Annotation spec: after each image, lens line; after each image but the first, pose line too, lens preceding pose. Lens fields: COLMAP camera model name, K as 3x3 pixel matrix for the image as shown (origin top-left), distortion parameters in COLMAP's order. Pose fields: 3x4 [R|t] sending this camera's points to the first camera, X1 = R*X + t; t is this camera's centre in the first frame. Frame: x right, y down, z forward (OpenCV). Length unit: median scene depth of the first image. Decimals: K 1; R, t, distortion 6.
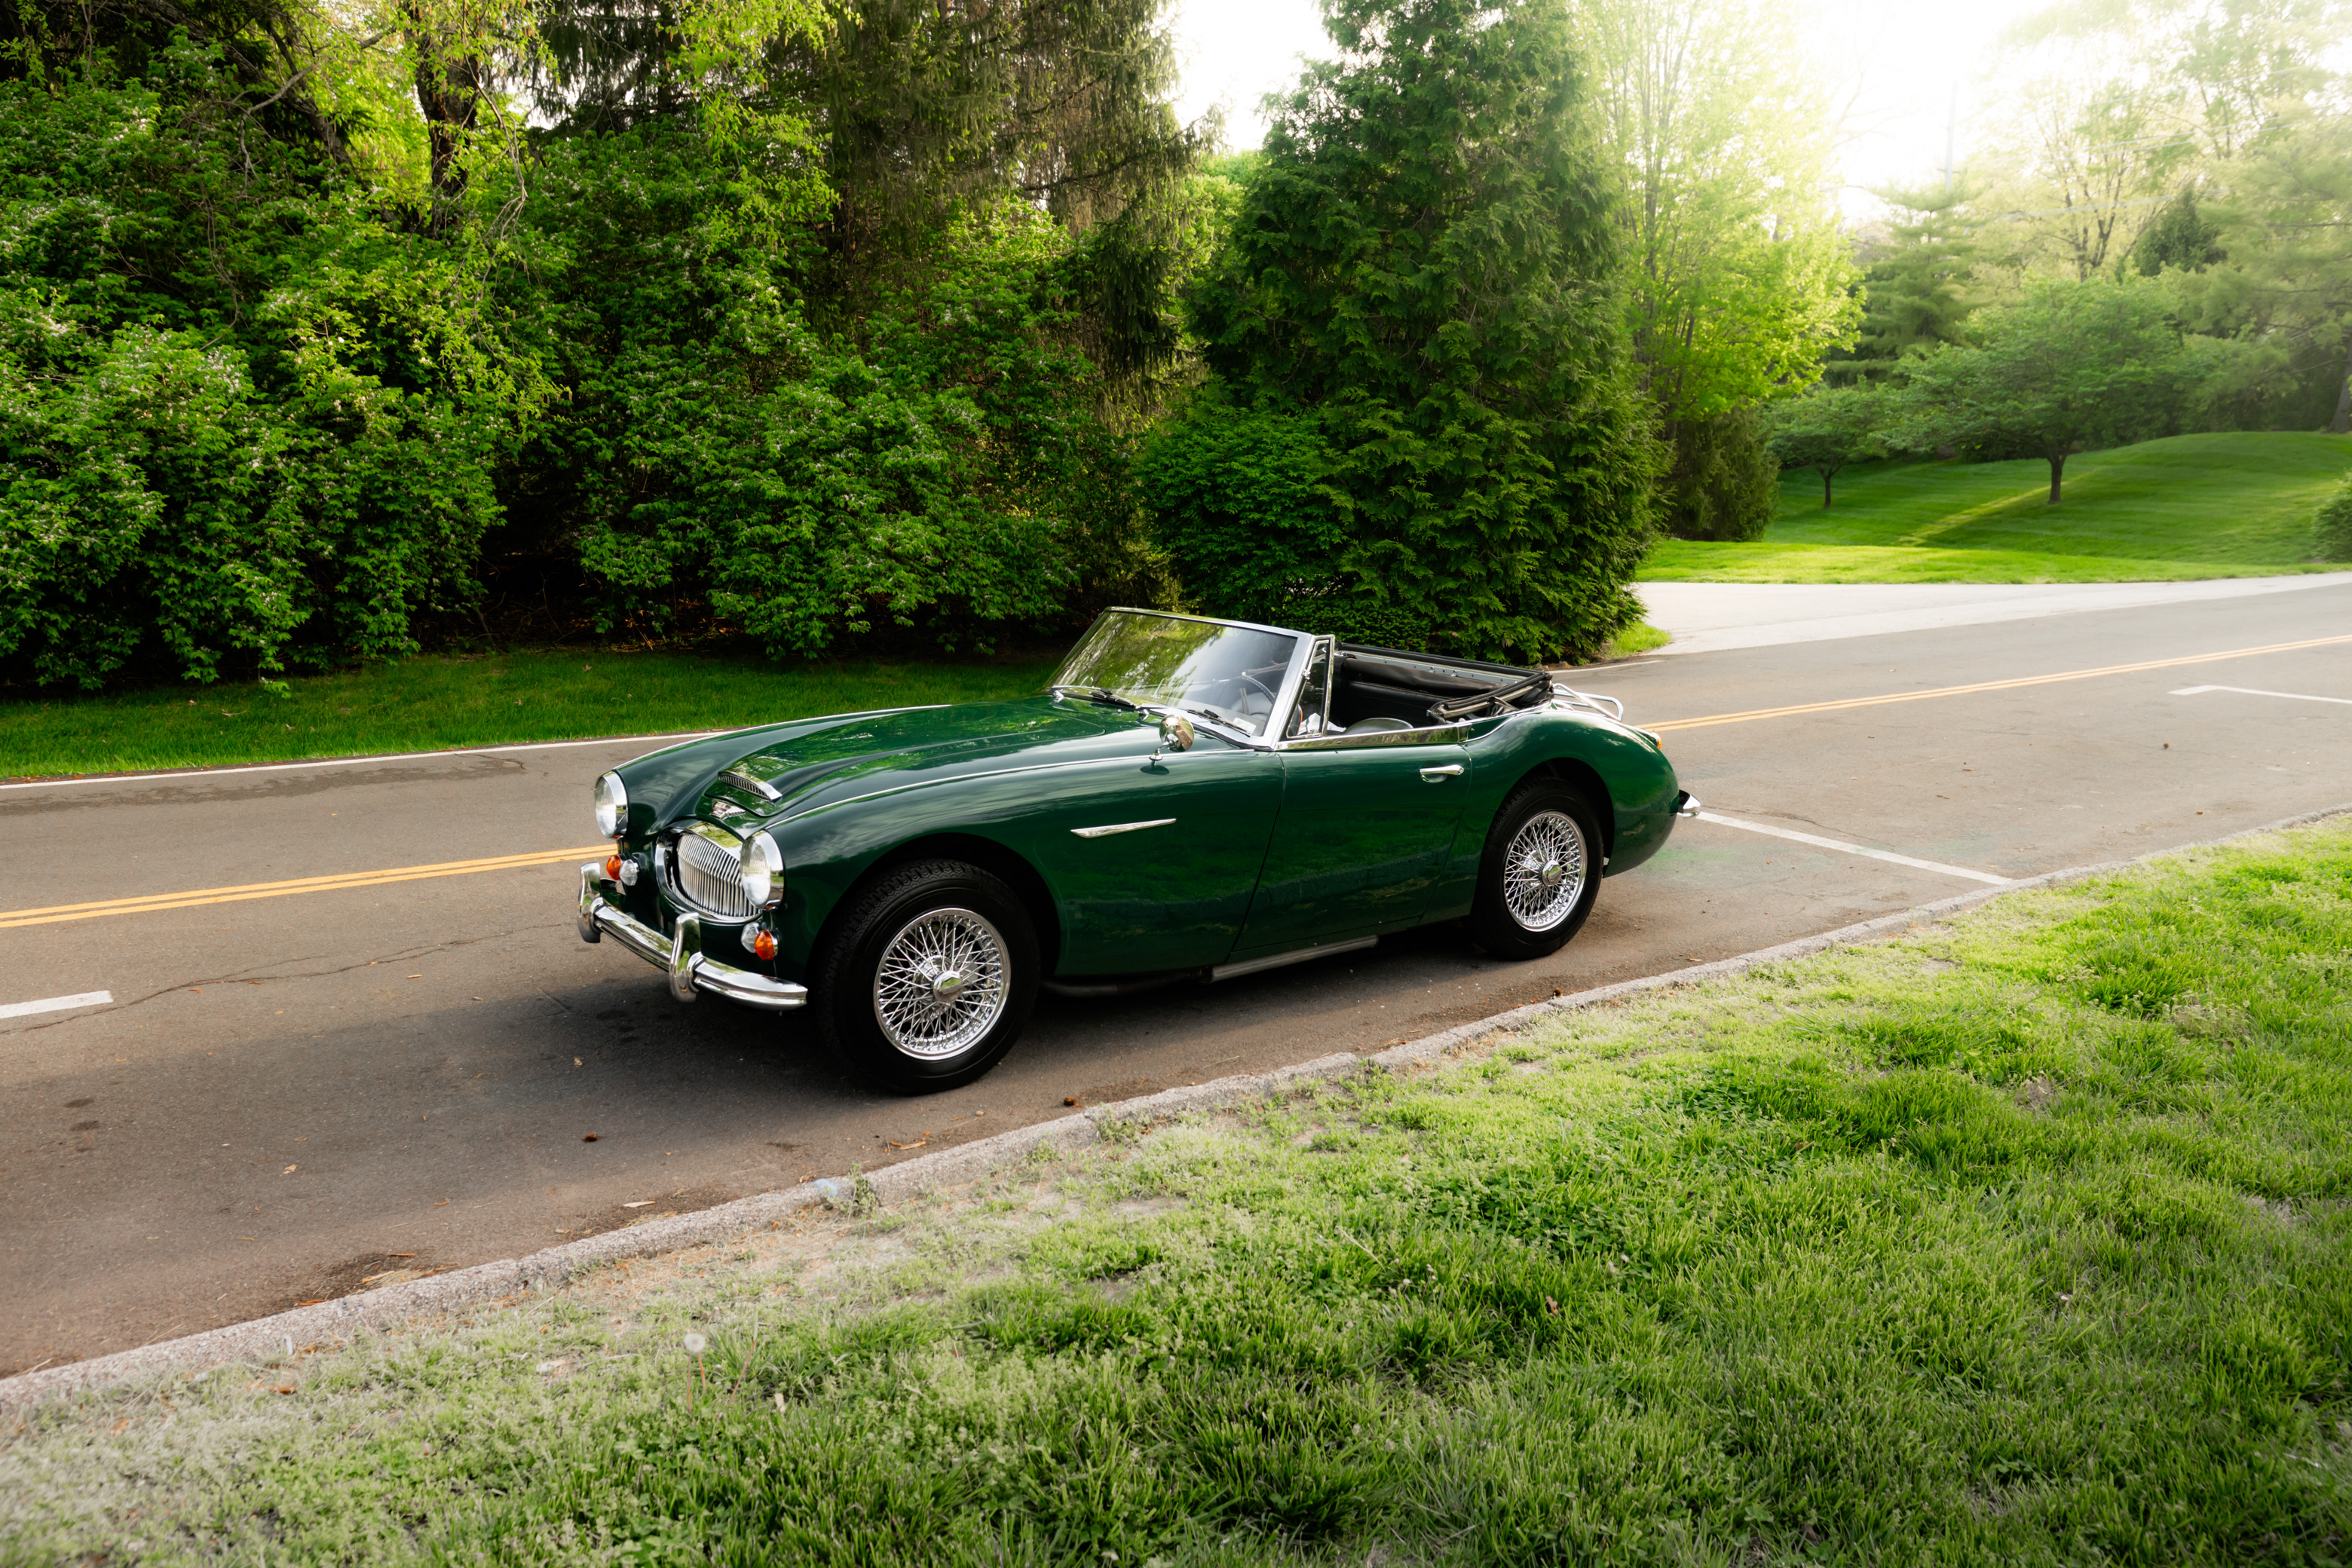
lens RADIAL K [[1868.8, 0, 1182.2], [0, 1868.8, 808.3], [0, 0, 1]] dist [-0.075333, 0.055862]
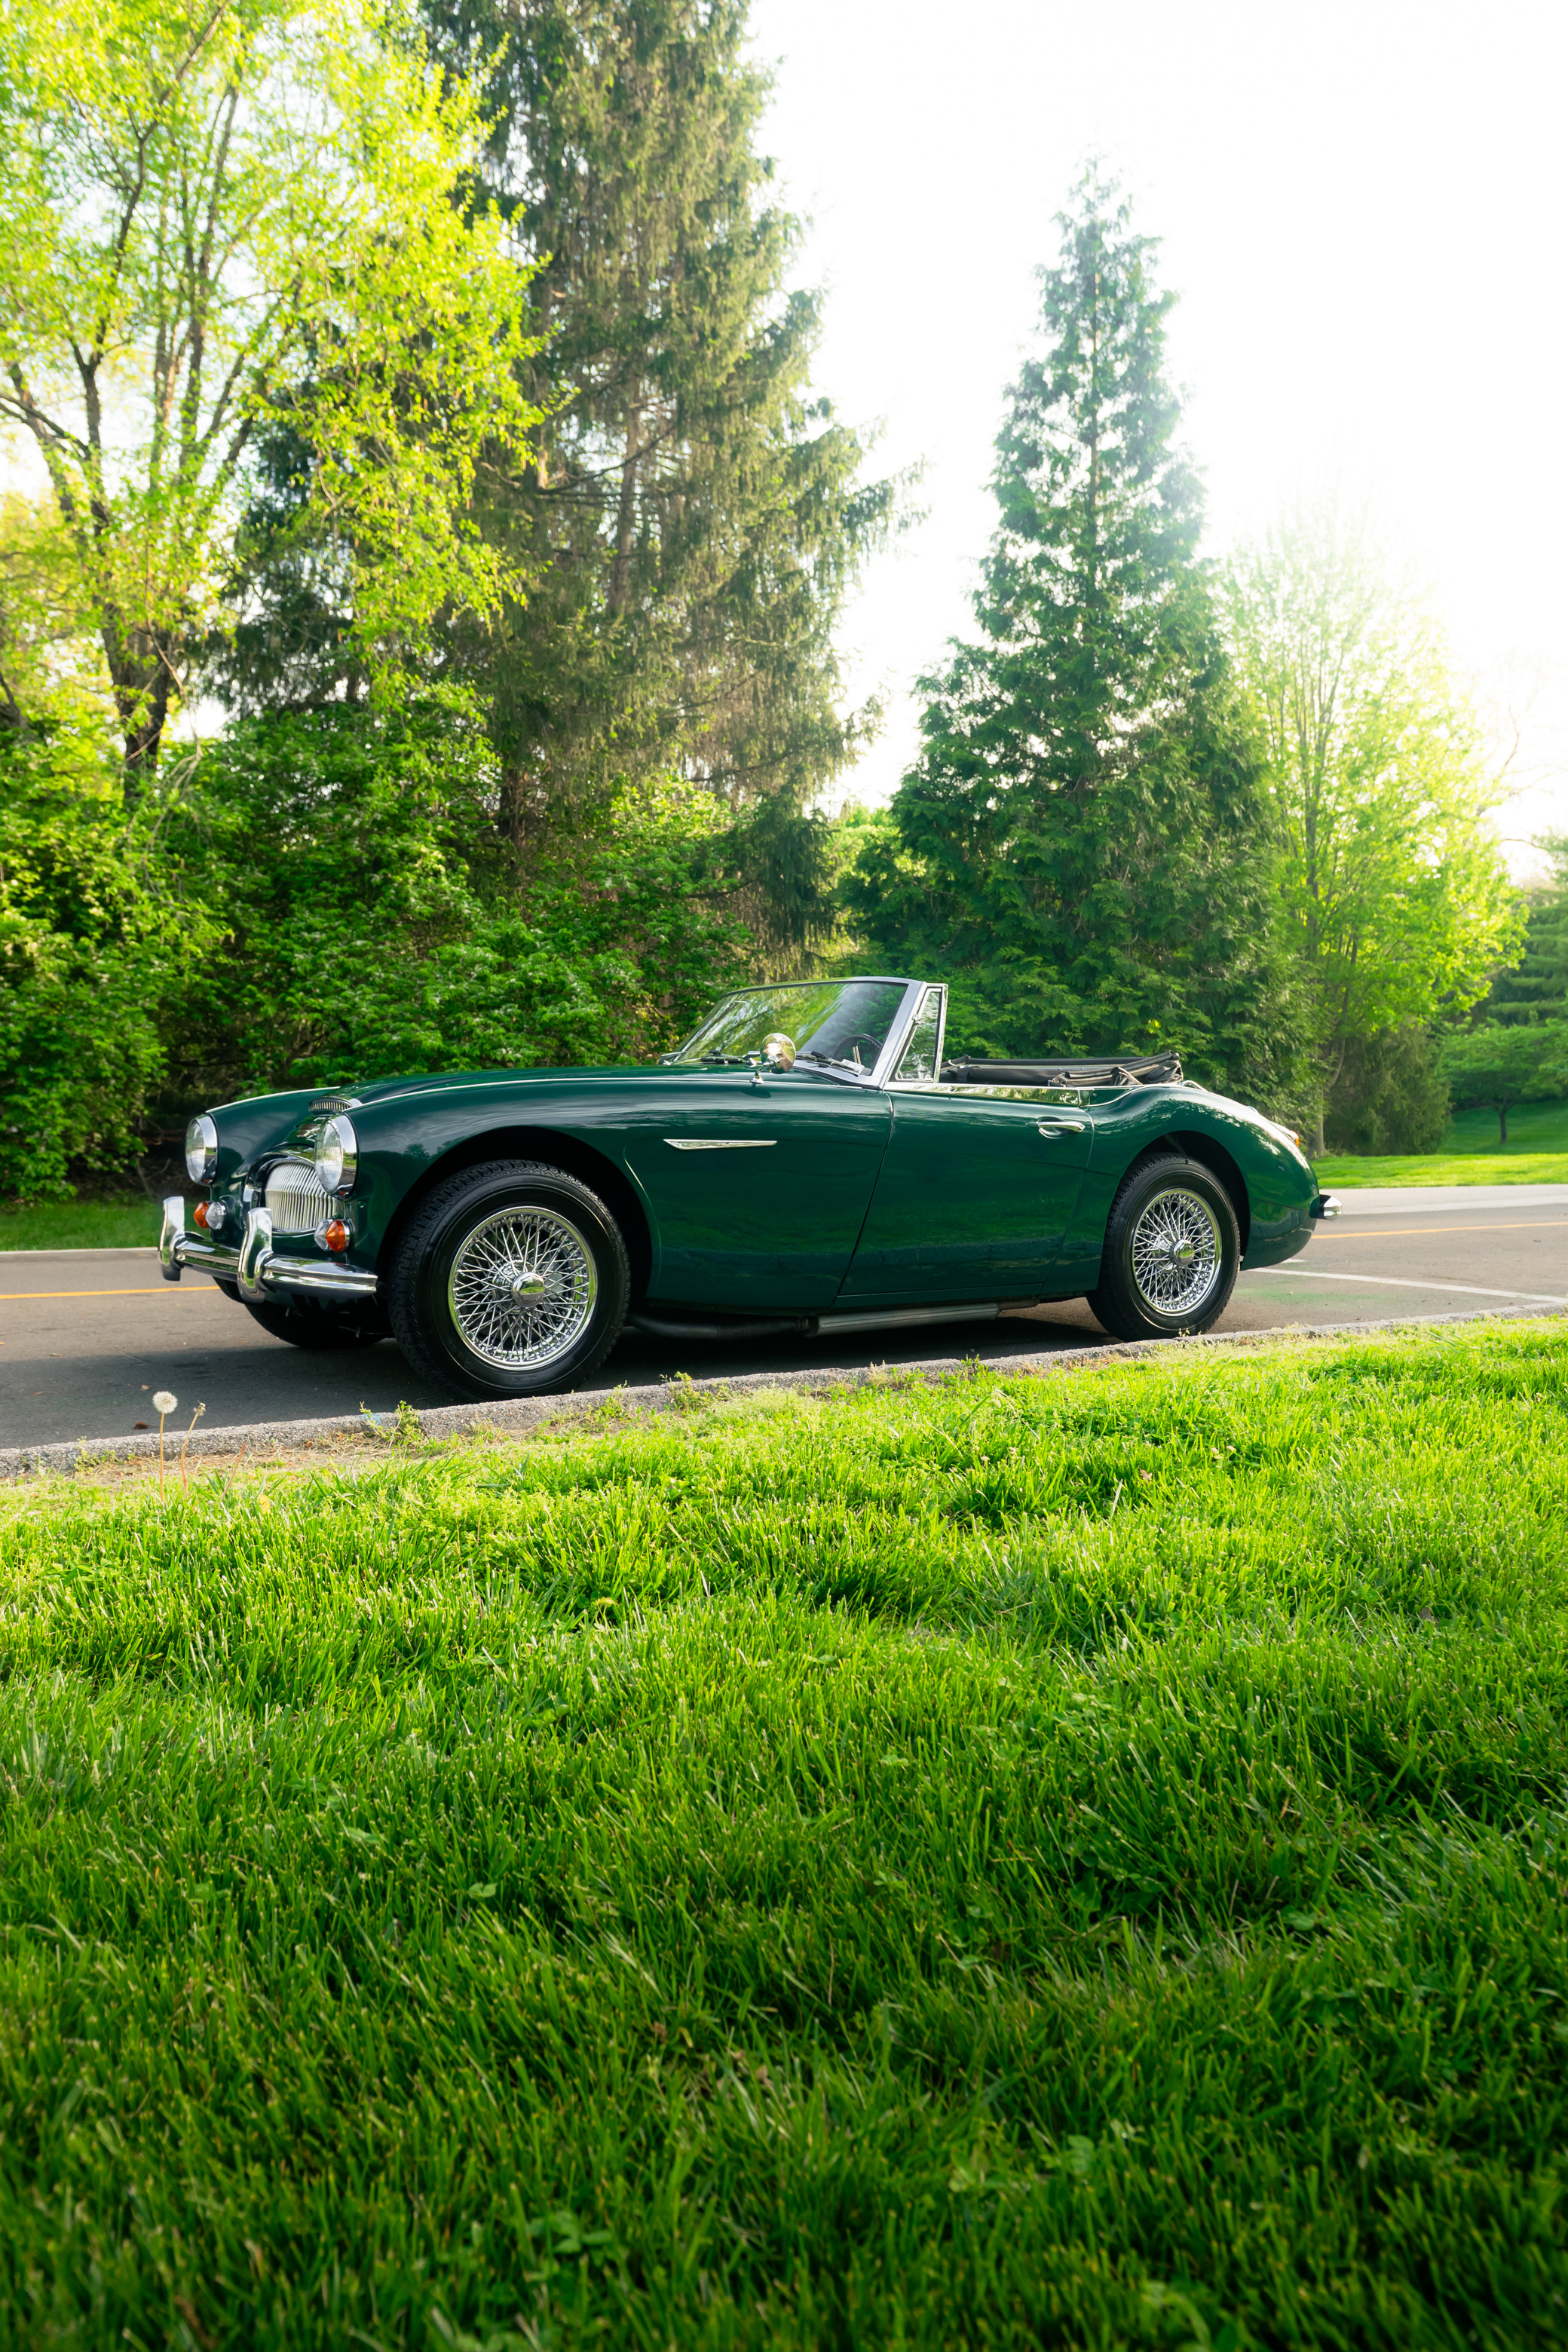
lens RADIAL K [[1868.8, 0, 797.6], [0, 1868.8, 1195.5], [0, 0, 1]] dist [-0.075333, 0.055862]
pose [[0.999346, -0.000633, -0.036162, 0.015309], [-0.004918, 0.988182, -0.153204, 0.064924], [0.035831, 0.153282, 0.987533, 0.020756]]
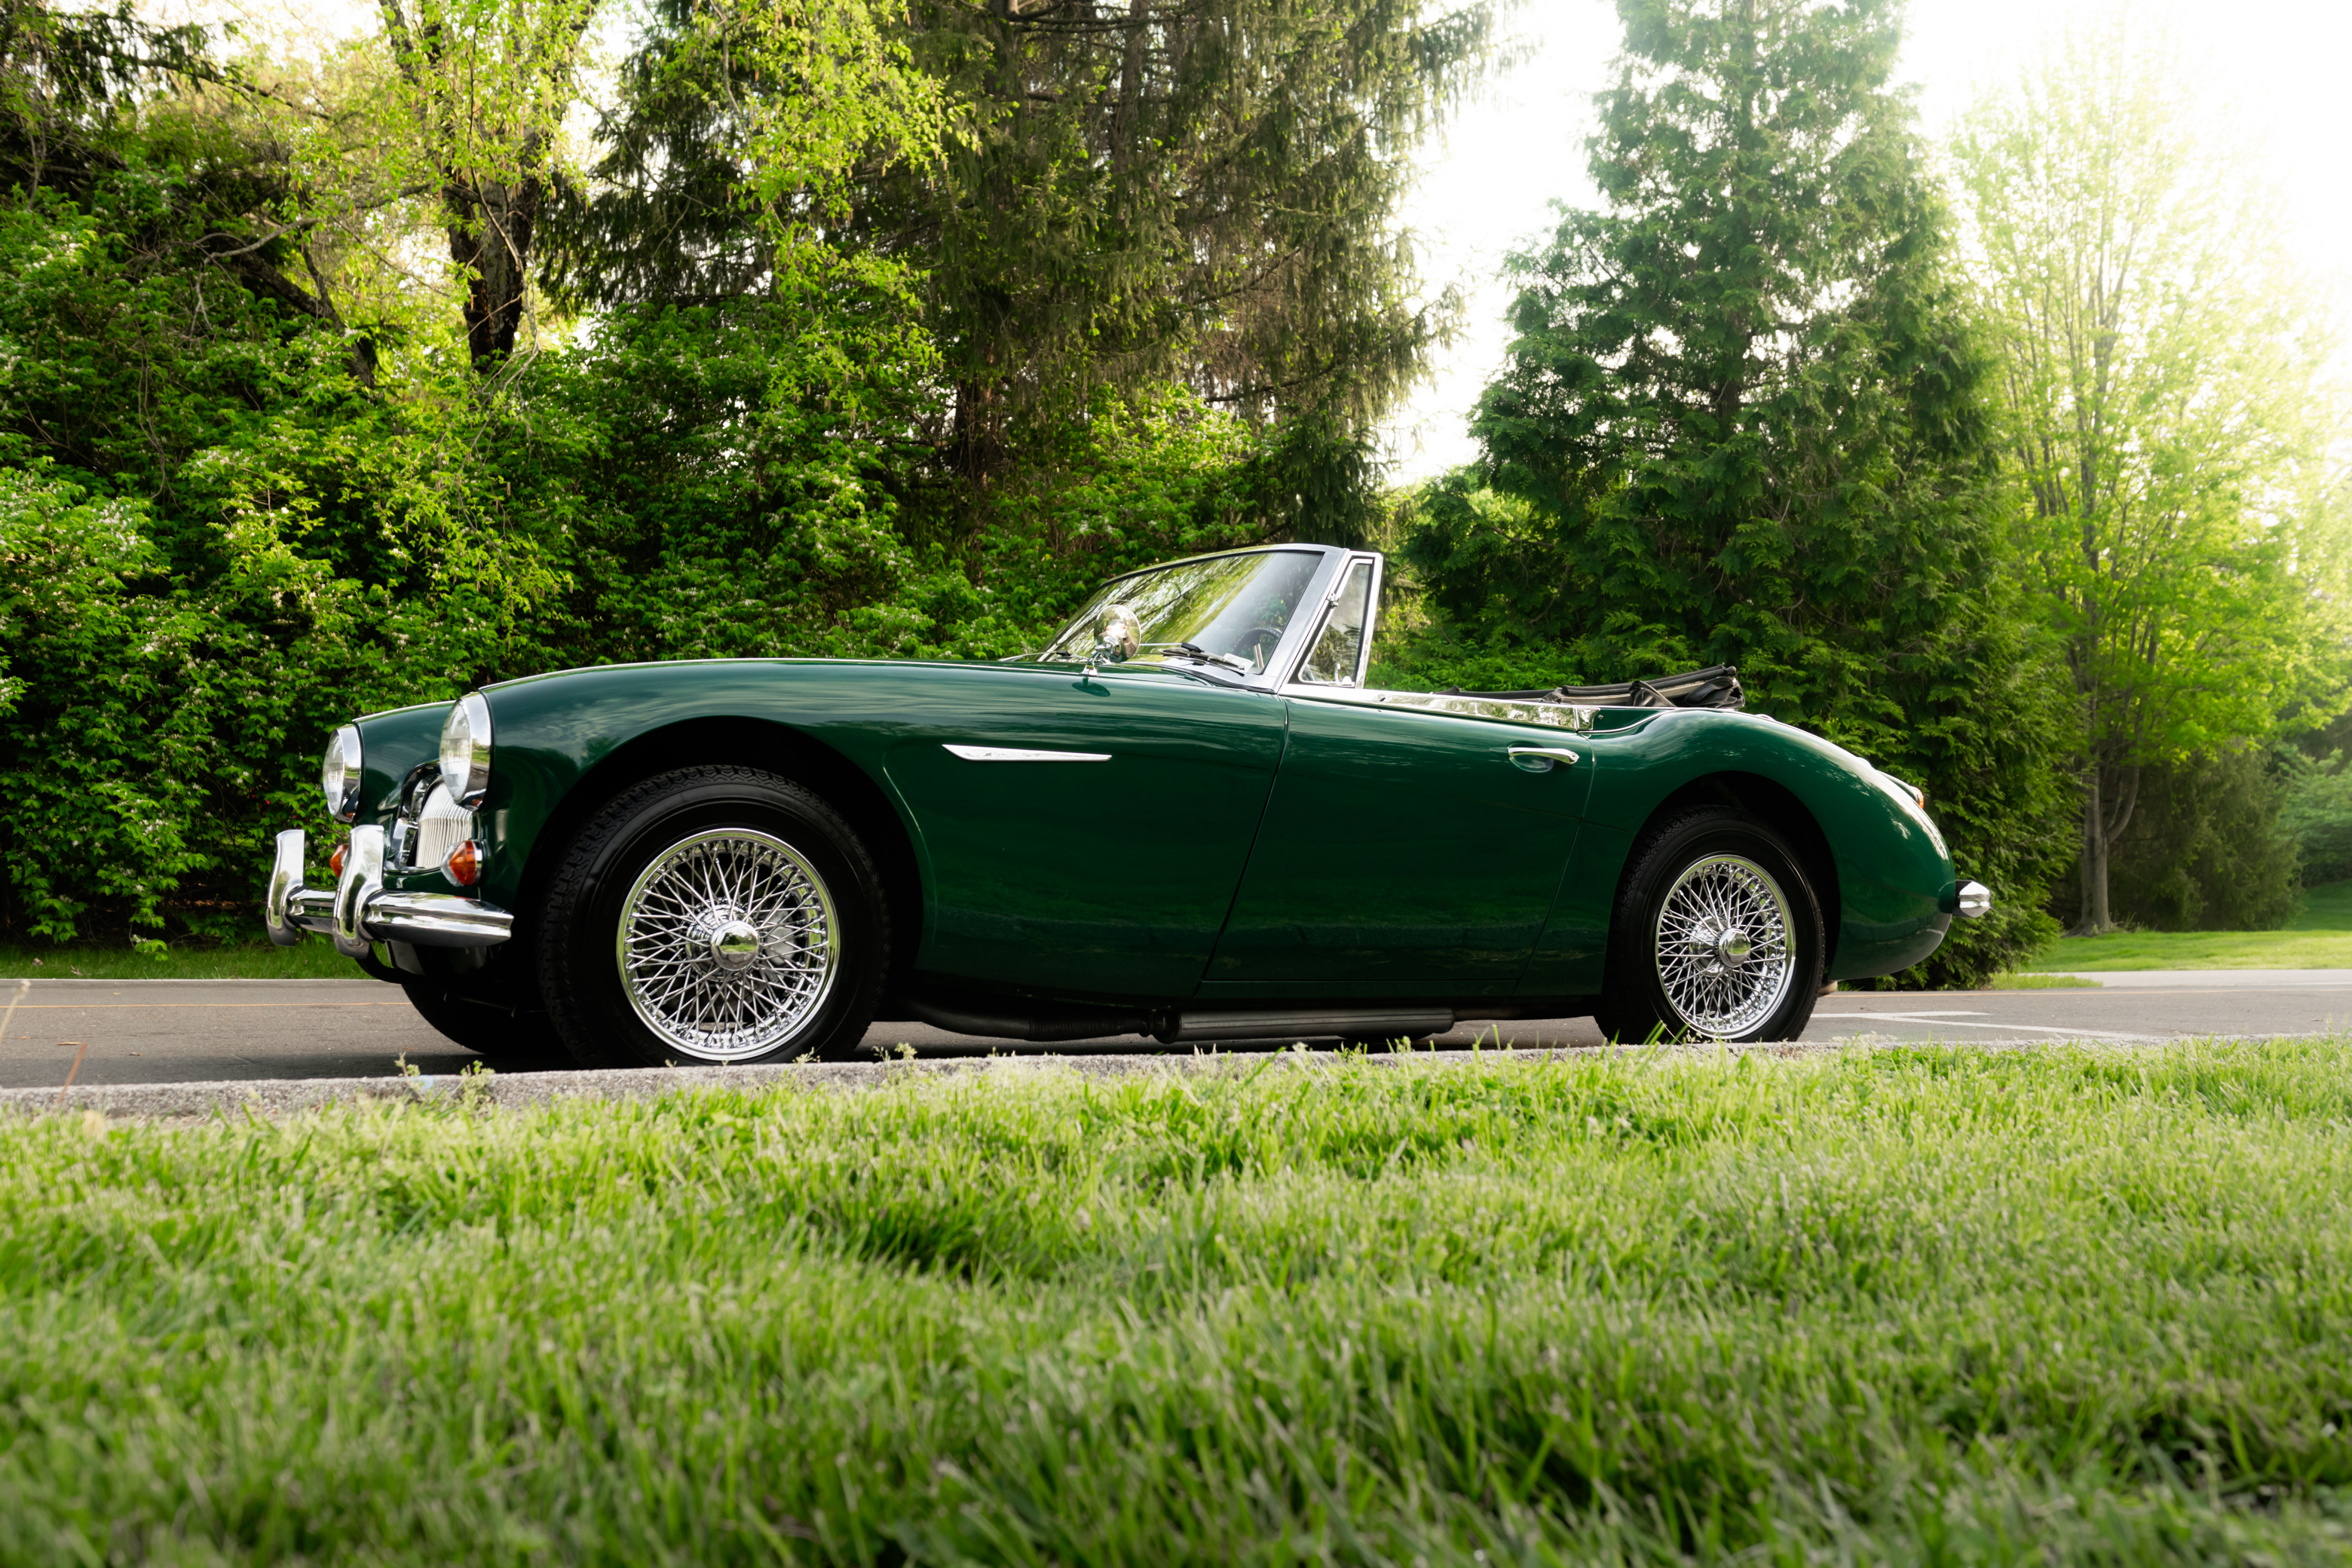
lens RADIAL K [[2478.4, 0, 1184.9], [0, 2478.4, 828.8], [0, 0, 1]] dist [0.033065, 0.000000]
pose [[0.991690, 0.007891, -0.128412, 0.050354], [-0.036035, 0.975202, -0.218361, 0.082188], [0.123504, 0.221174, 0.967382, 0.049120]]
